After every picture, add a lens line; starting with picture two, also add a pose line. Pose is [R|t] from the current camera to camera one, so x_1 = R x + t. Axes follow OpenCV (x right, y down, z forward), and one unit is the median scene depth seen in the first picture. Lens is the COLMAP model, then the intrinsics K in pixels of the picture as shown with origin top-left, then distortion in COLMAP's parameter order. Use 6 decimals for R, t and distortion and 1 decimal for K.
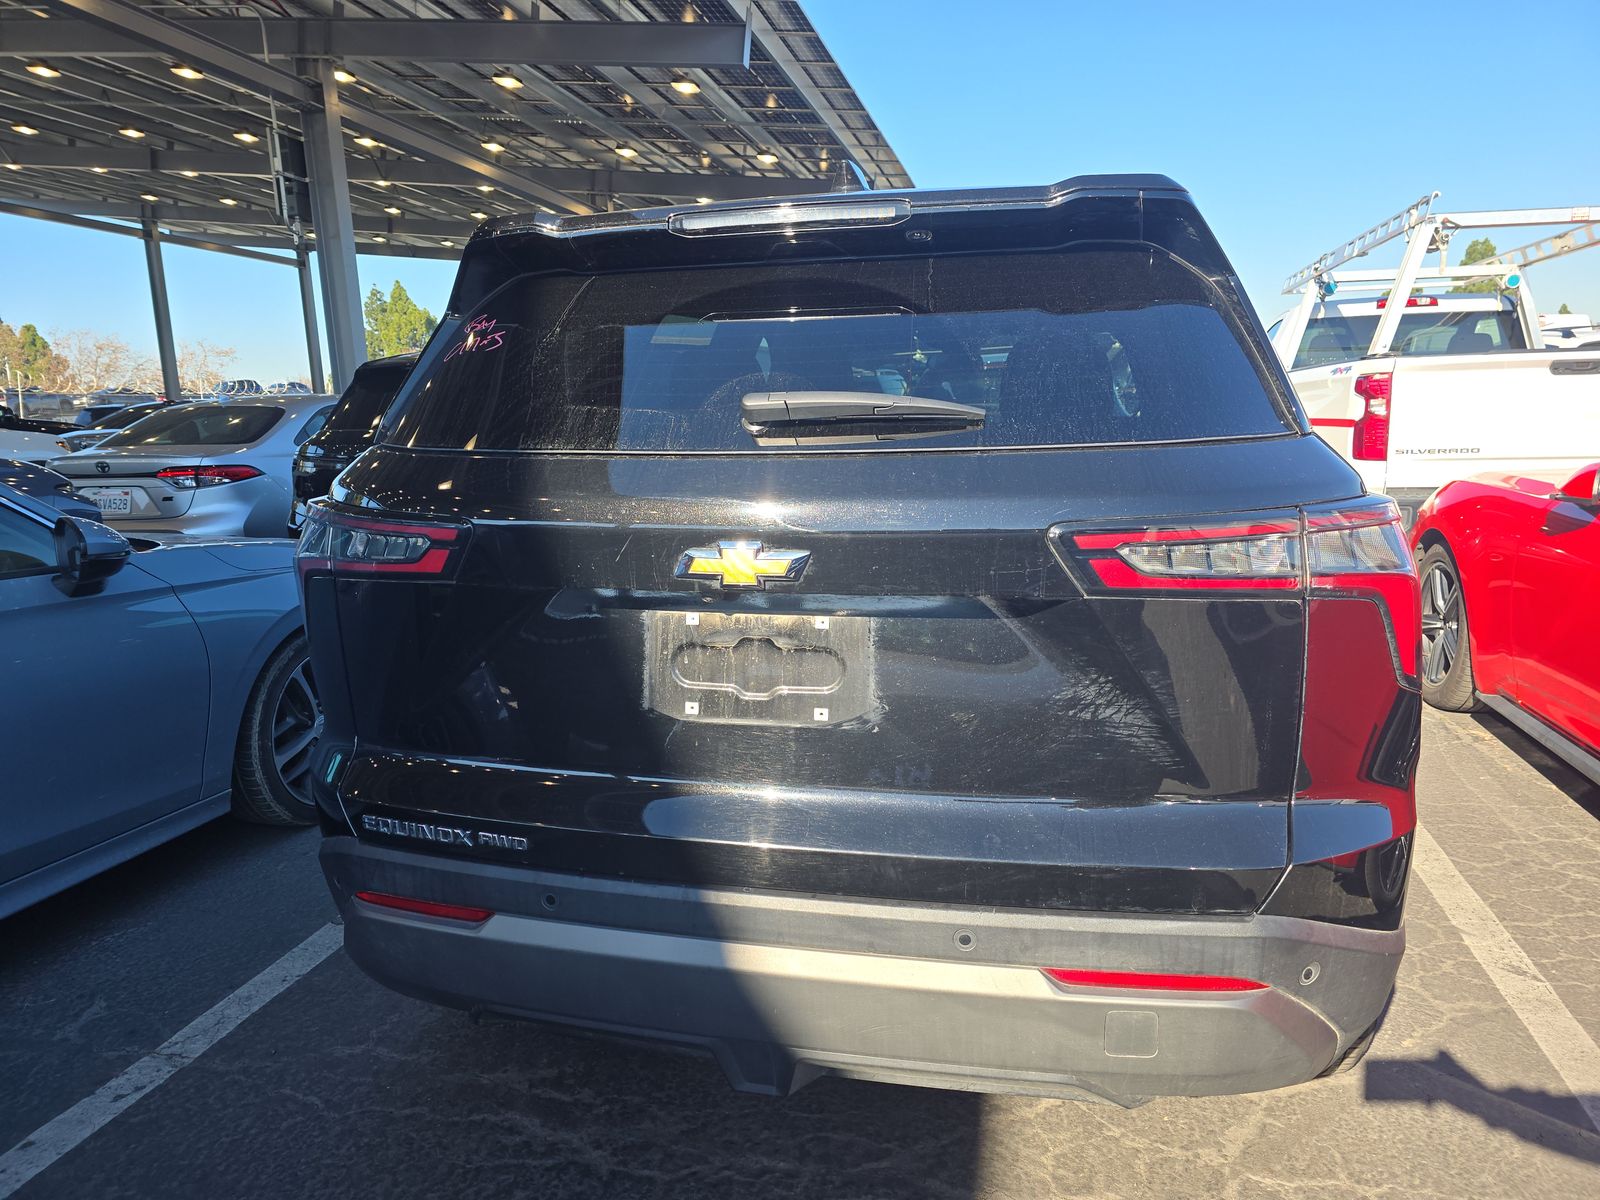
lens RADIAL K [[1042.0, 0, 803.6], [0, 1042.0, 595.7], [0, 0, 1]] dist [0.046267, -0.040553]
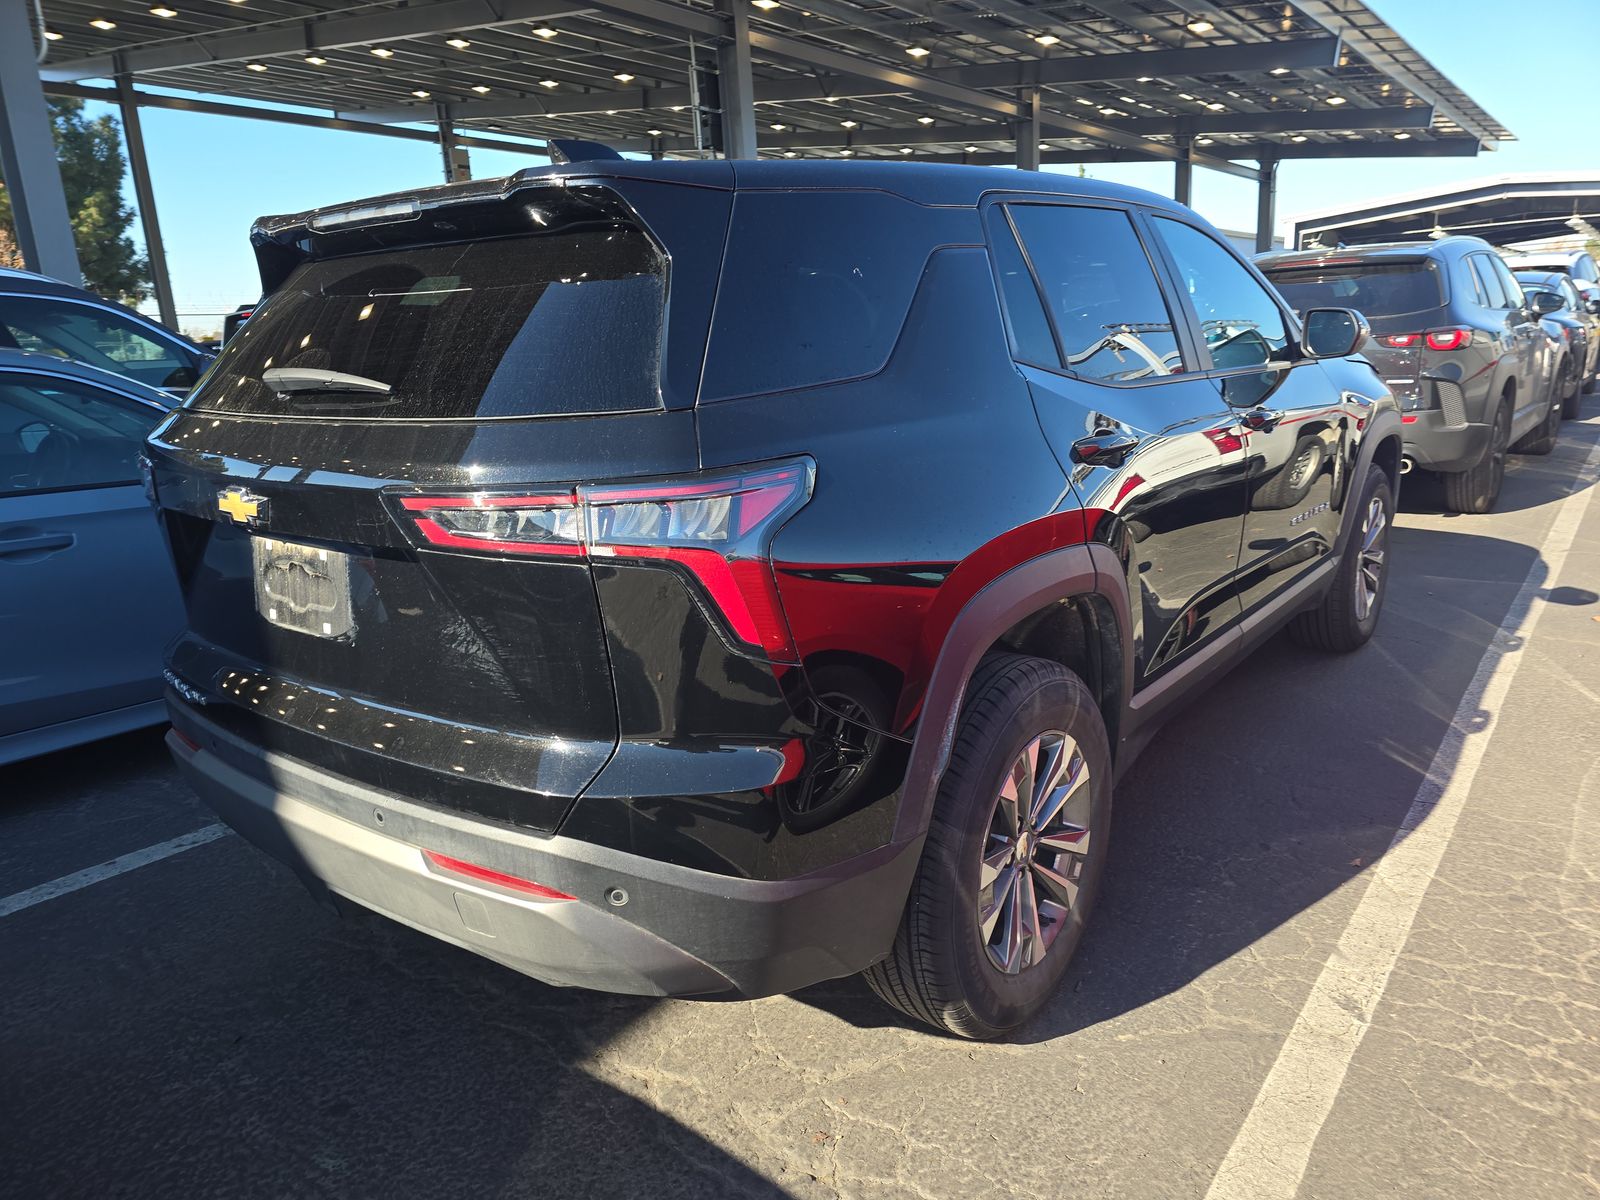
lens RADIAL K [[1042.0, 0, 803.6], [0, 1042.0, 595.7], [0, 0, 1]] dist [0.046267, -0.040553]
pose [[0.912985, 0.085715, -0.398888, 0.559725], [-0.050332, 0.993877, 0.098367, -0.041995], [0.404877, -0.069731, 0.911709, 0.042327]]
